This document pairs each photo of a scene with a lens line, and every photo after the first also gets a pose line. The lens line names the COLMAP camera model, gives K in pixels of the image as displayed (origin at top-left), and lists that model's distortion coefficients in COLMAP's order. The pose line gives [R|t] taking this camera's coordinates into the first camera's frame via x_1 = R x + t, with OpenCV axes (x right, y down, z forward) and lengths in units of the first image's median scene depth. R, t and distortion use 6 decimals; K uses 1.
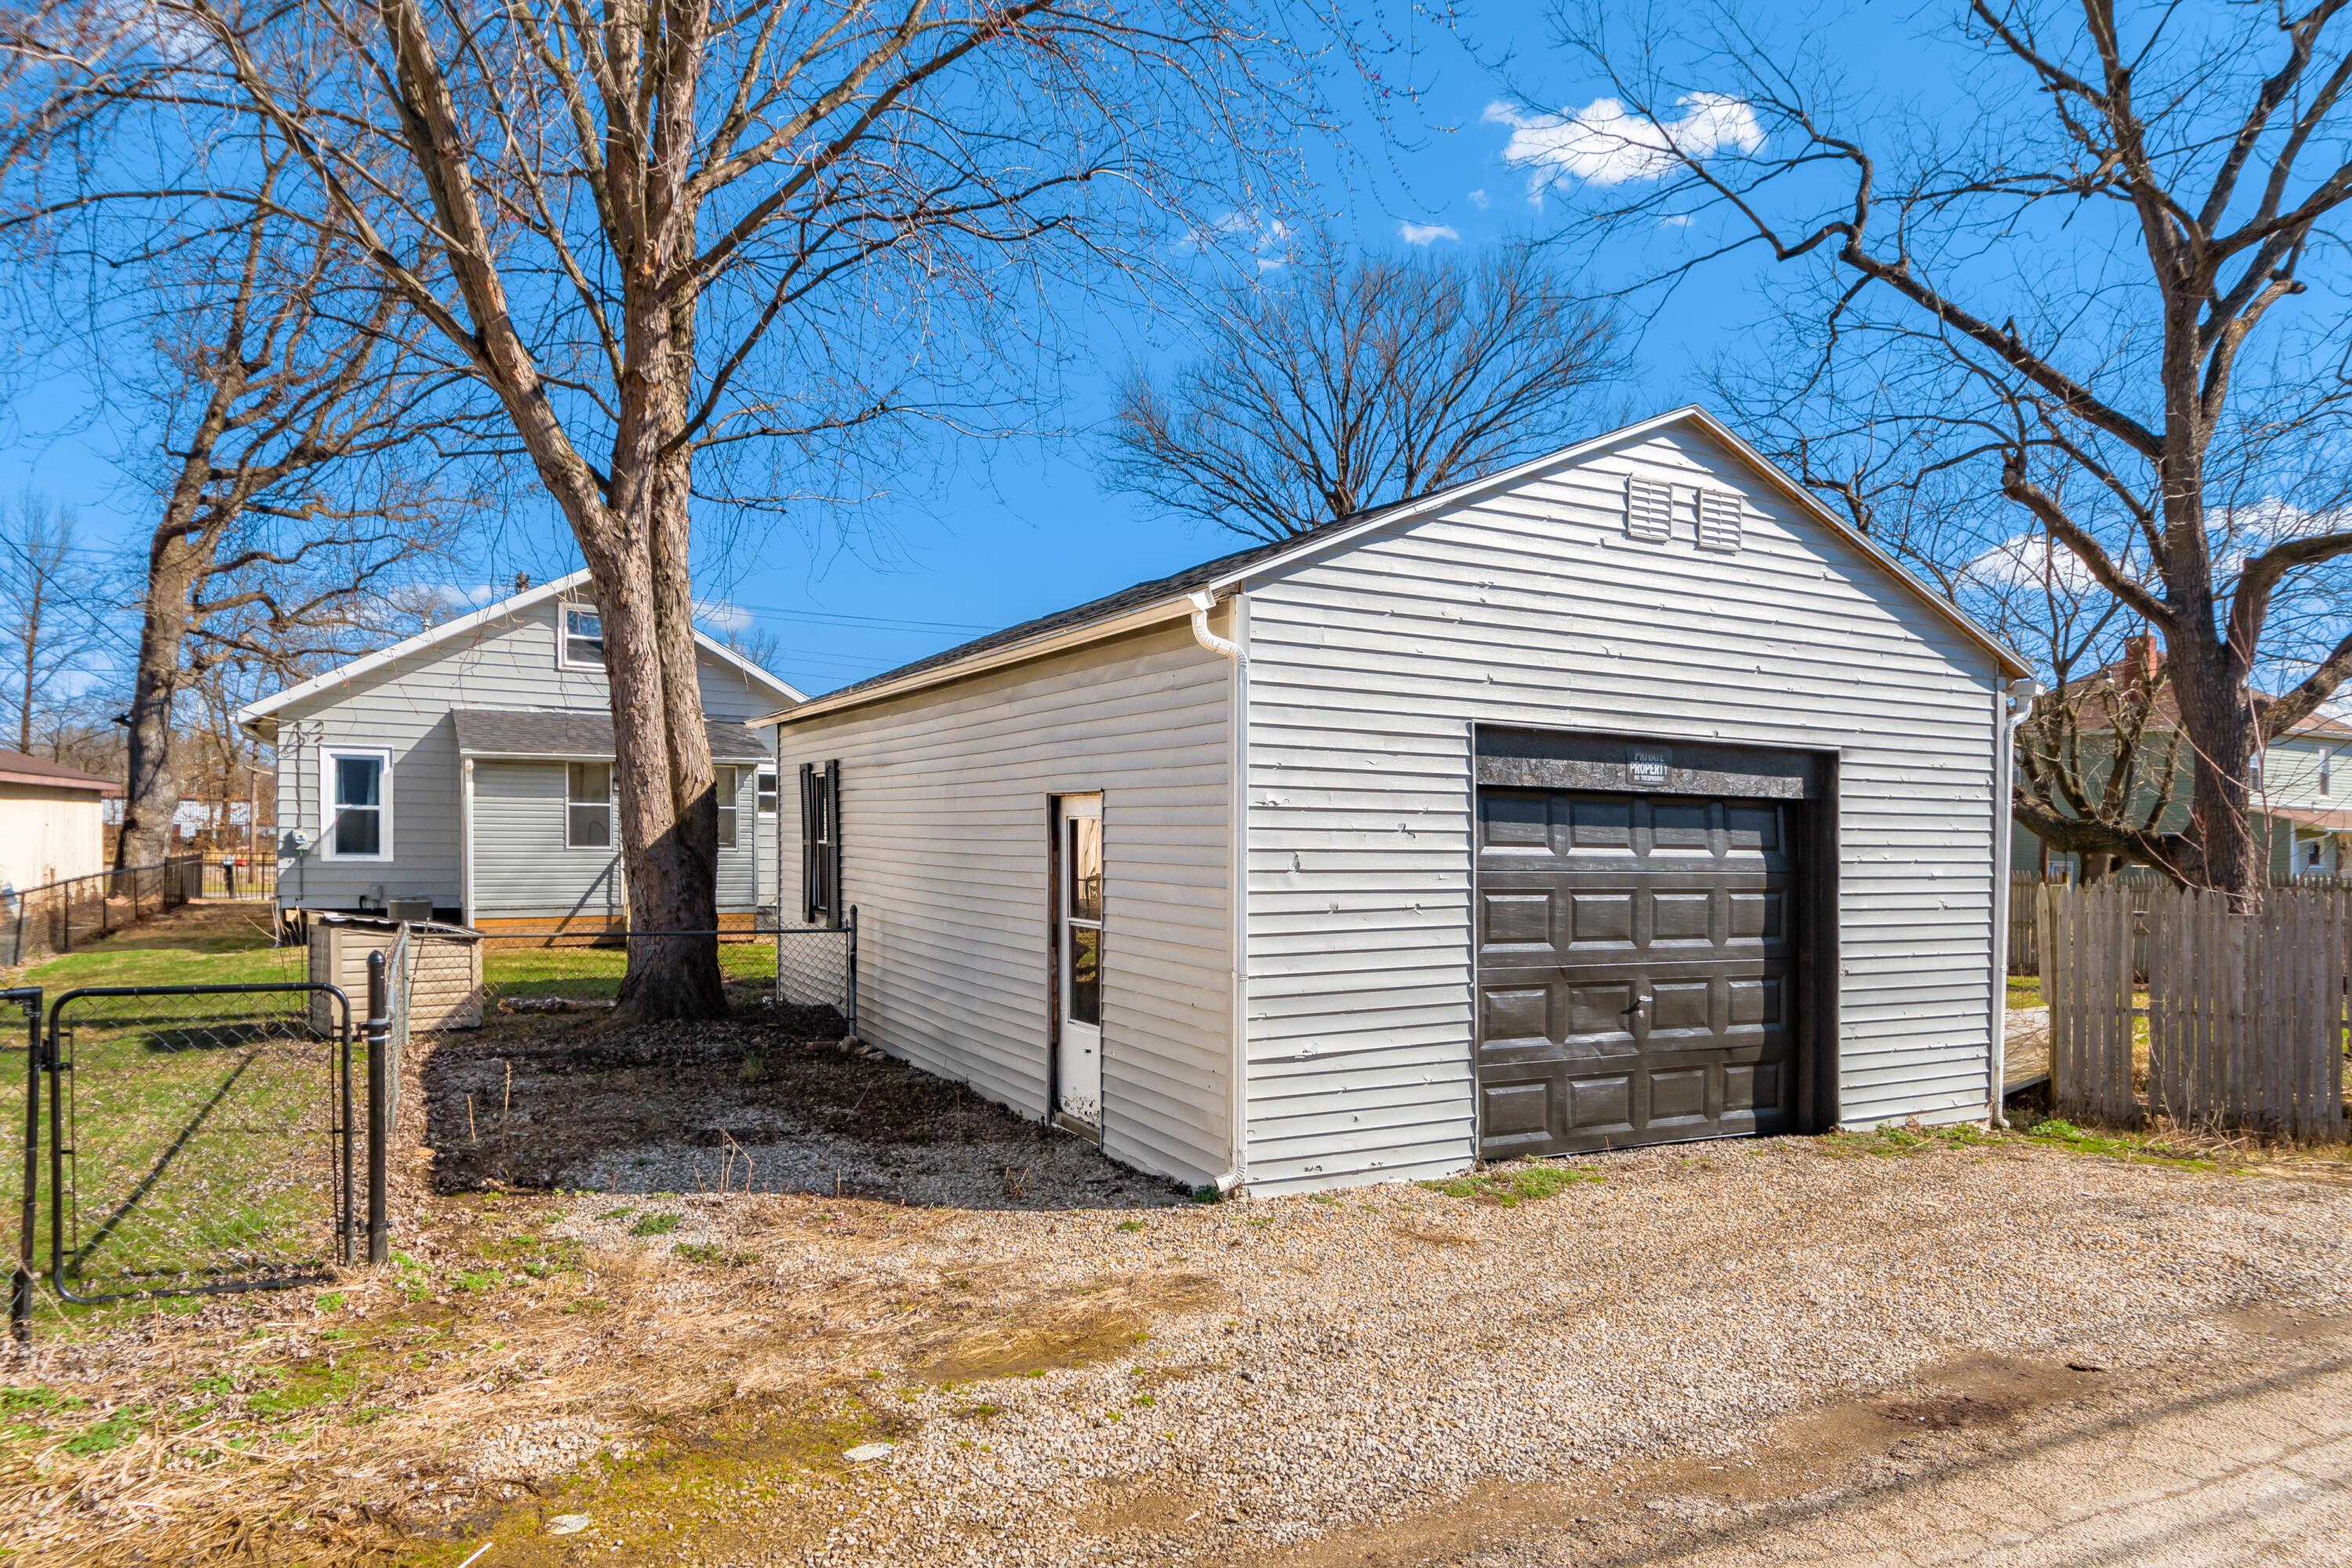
lens RADIAL K [[1466.7, 0, 1177.3], [0, 1466.7, 882.8], [0, 0, 1]] dist [0.006734, 0.002026]
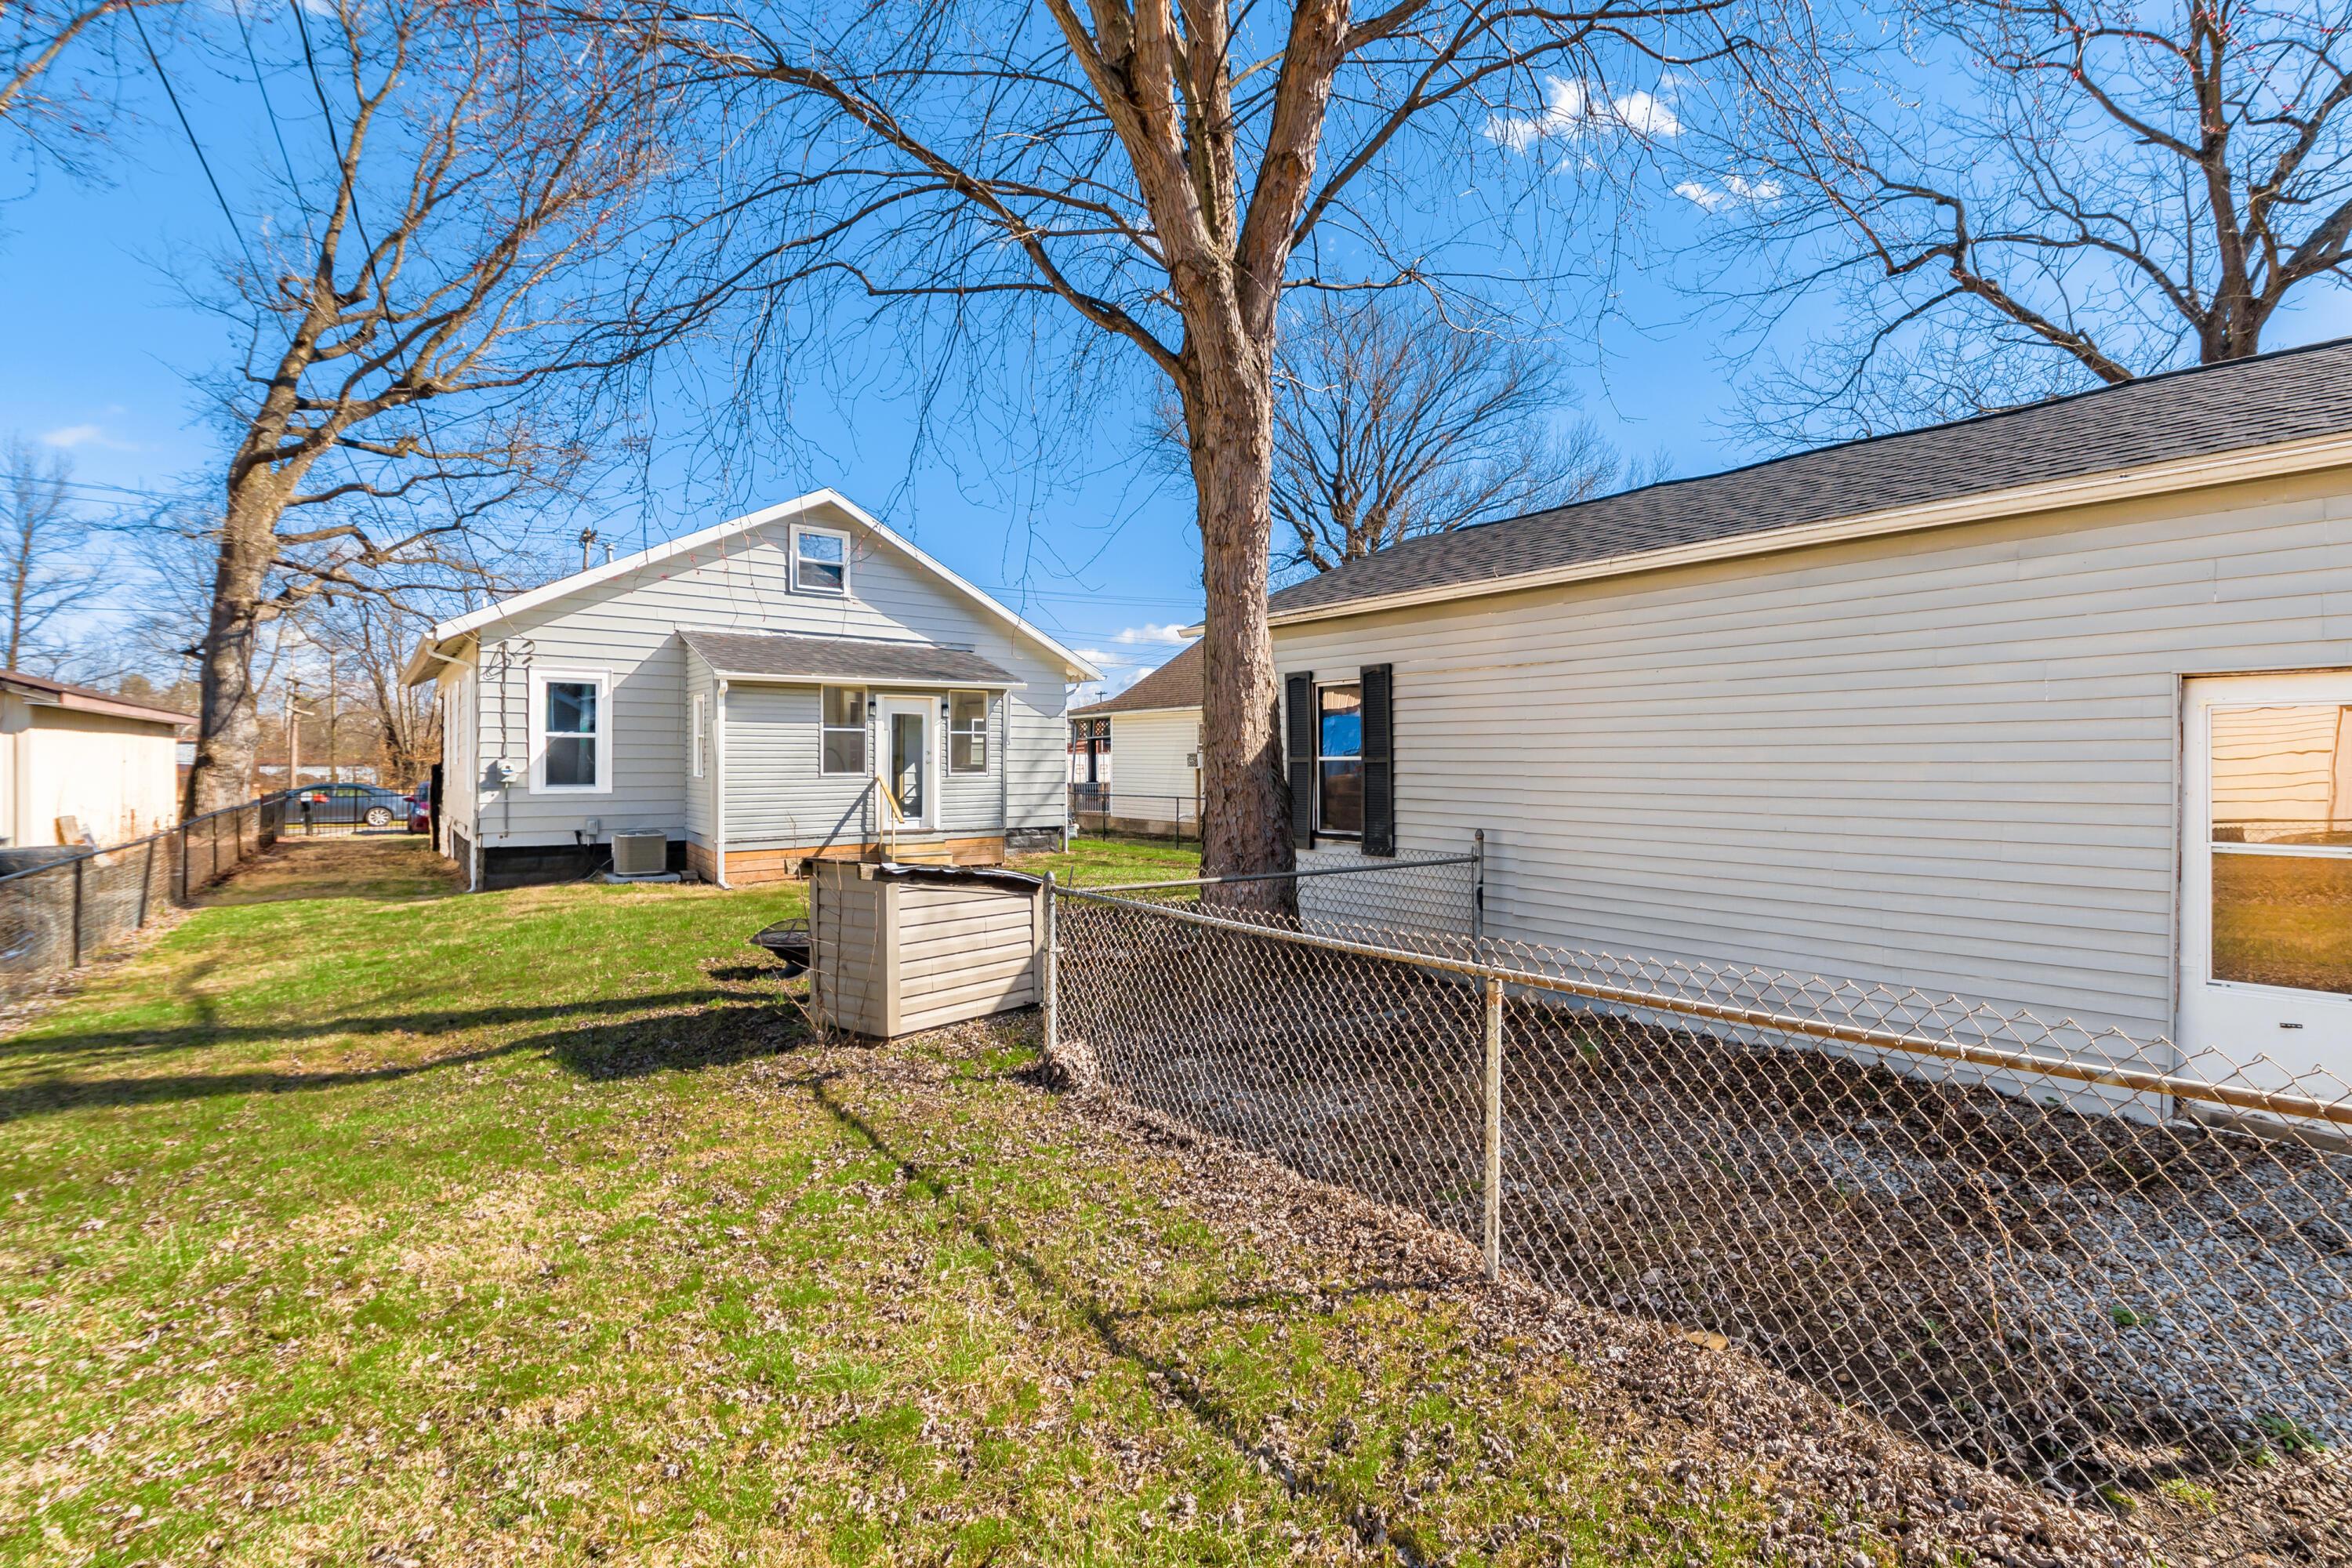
lens RADIAL K [[1095.7, 0, 1322.1], [0, 1095.7, 769.8], [0, 0, 1]] dist [0.001620, 0.000171]
pose [[0.974660, -0.016395, 0.223090, -0.243951], [0.021890, 0.999514, -0.022179, -0.003813], [-0.222618, 0.026501, 0.974545, 0.218655]]
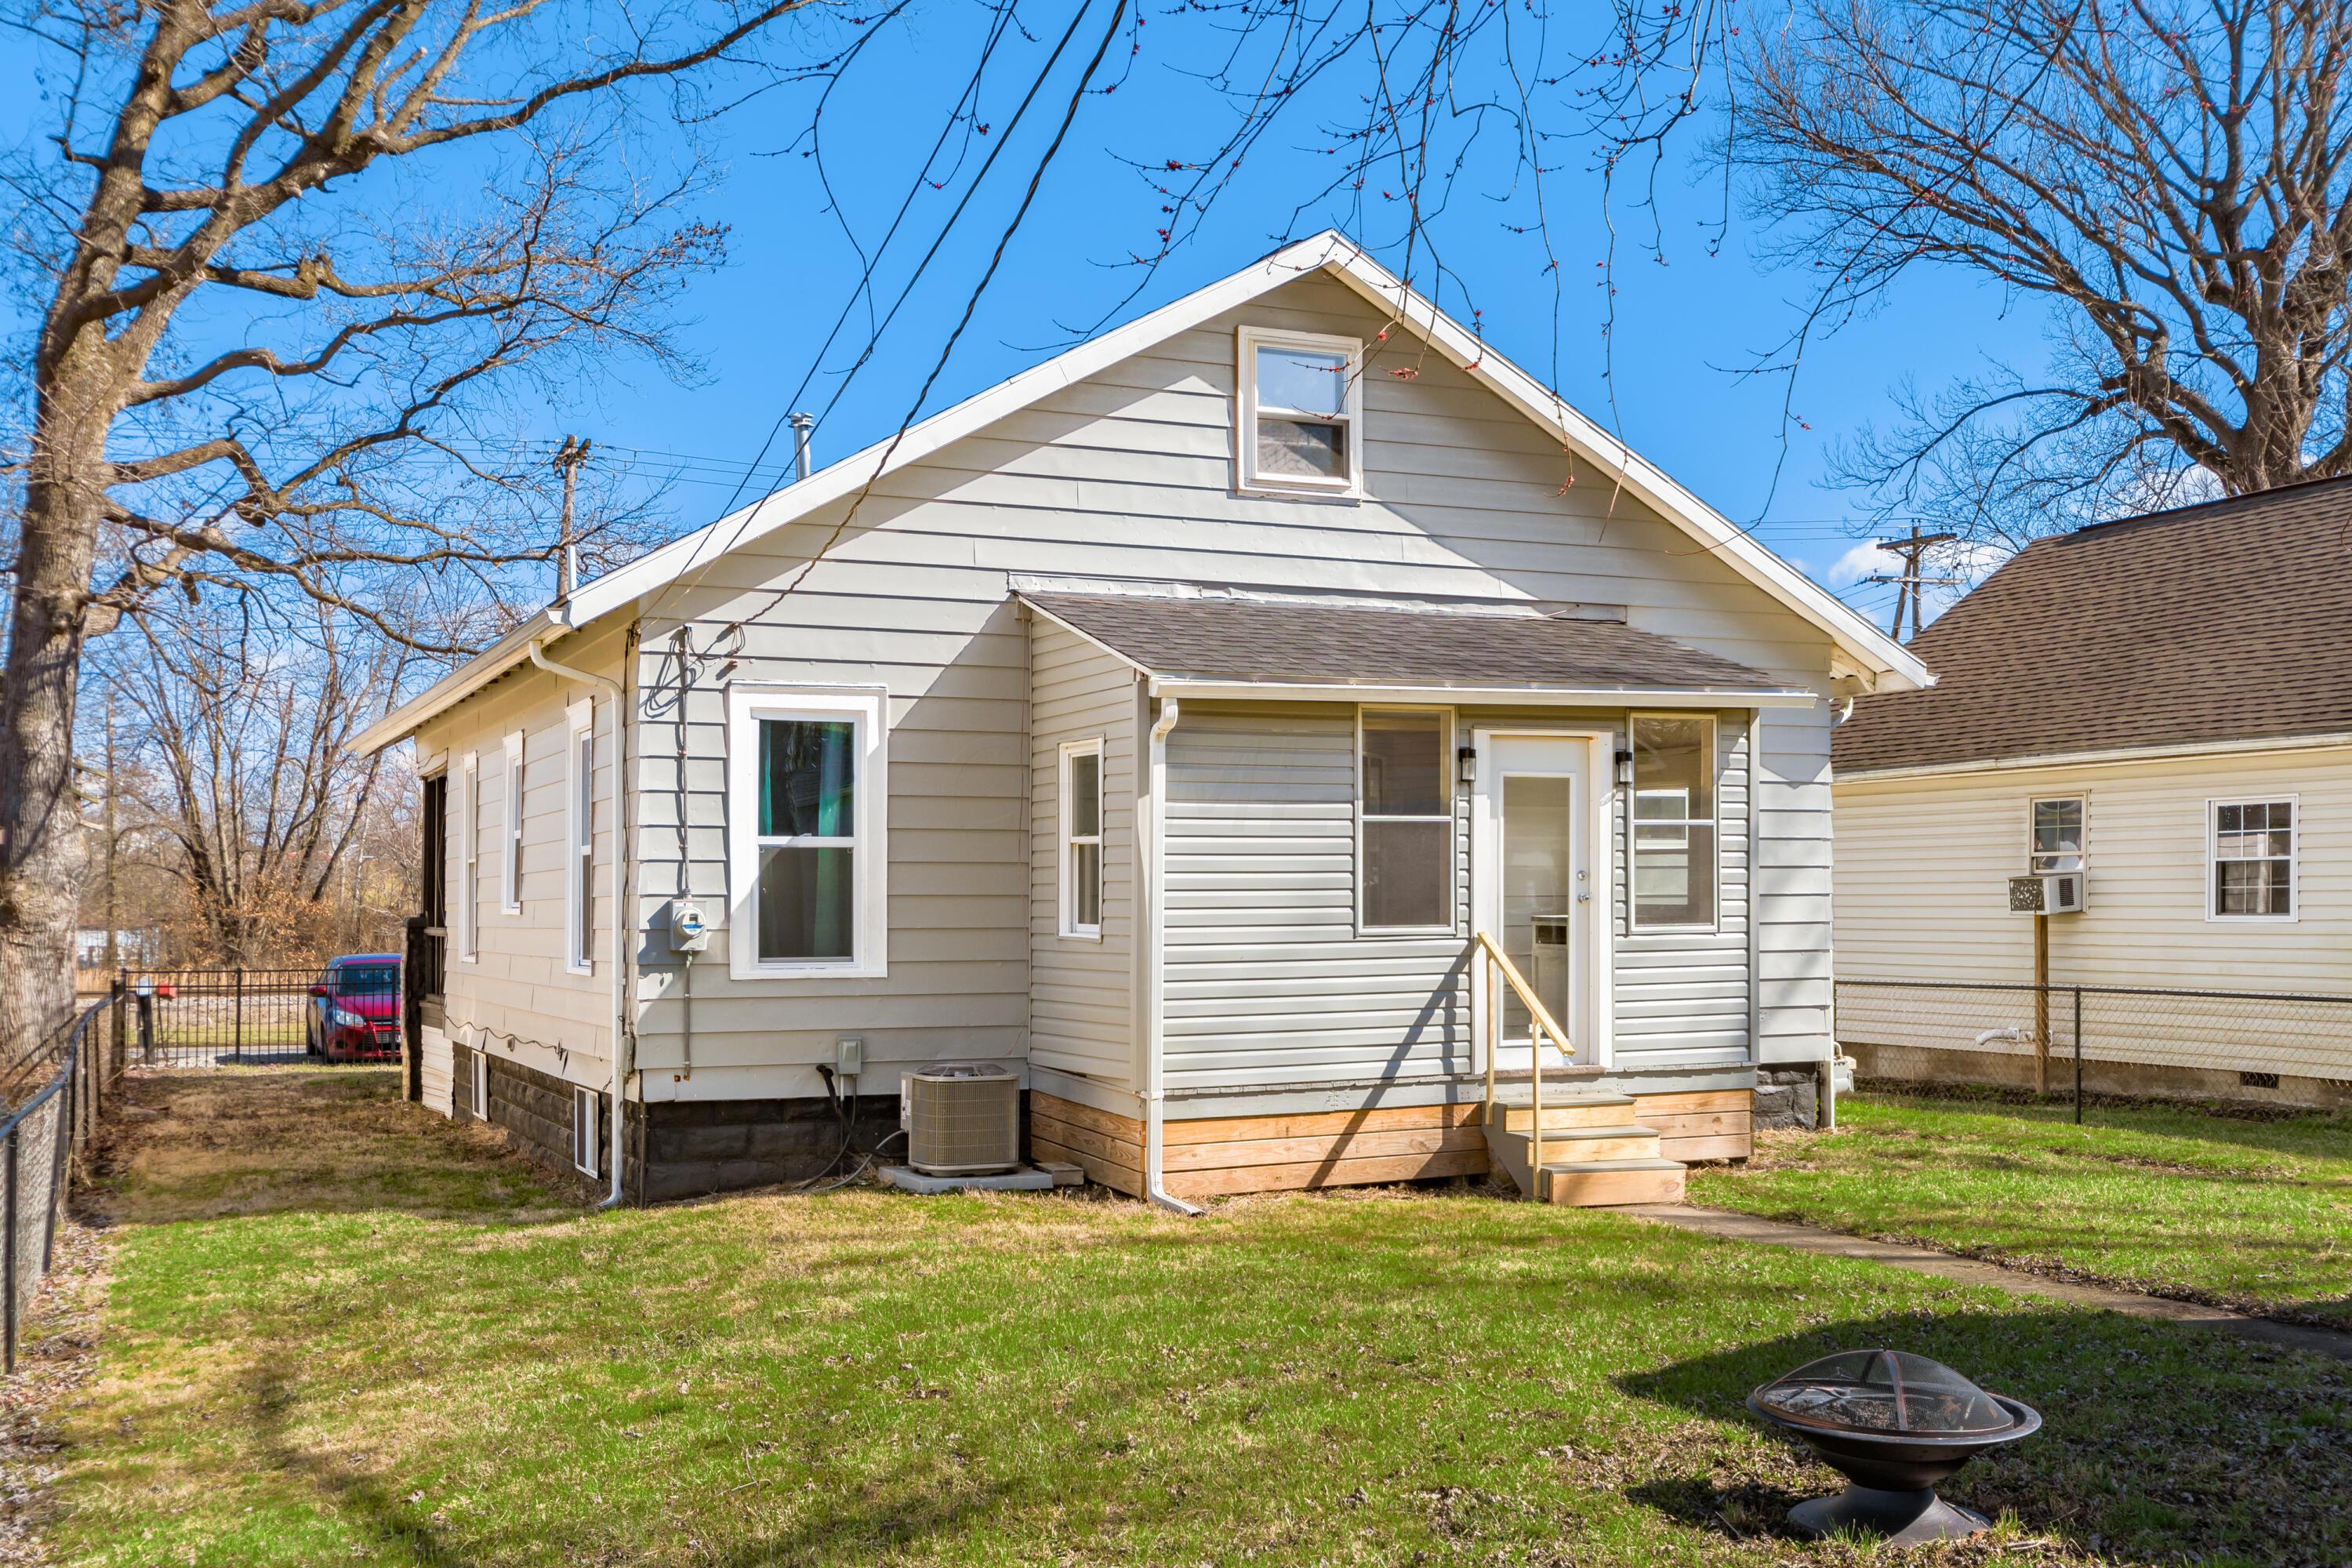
lens RADIAL K [[2432.0, 0, 1185.6], [0, 2432.0, 891.3], [0, 0, 1]] dist [0.018814, 0.017157]
pose [[0.996970, -0.023974, -0.074000, -0.393442], [0.020786, 0.998835, -0.043555, -0.006996], [0.074958, 0.041885, 0.996307, 0.342990]]
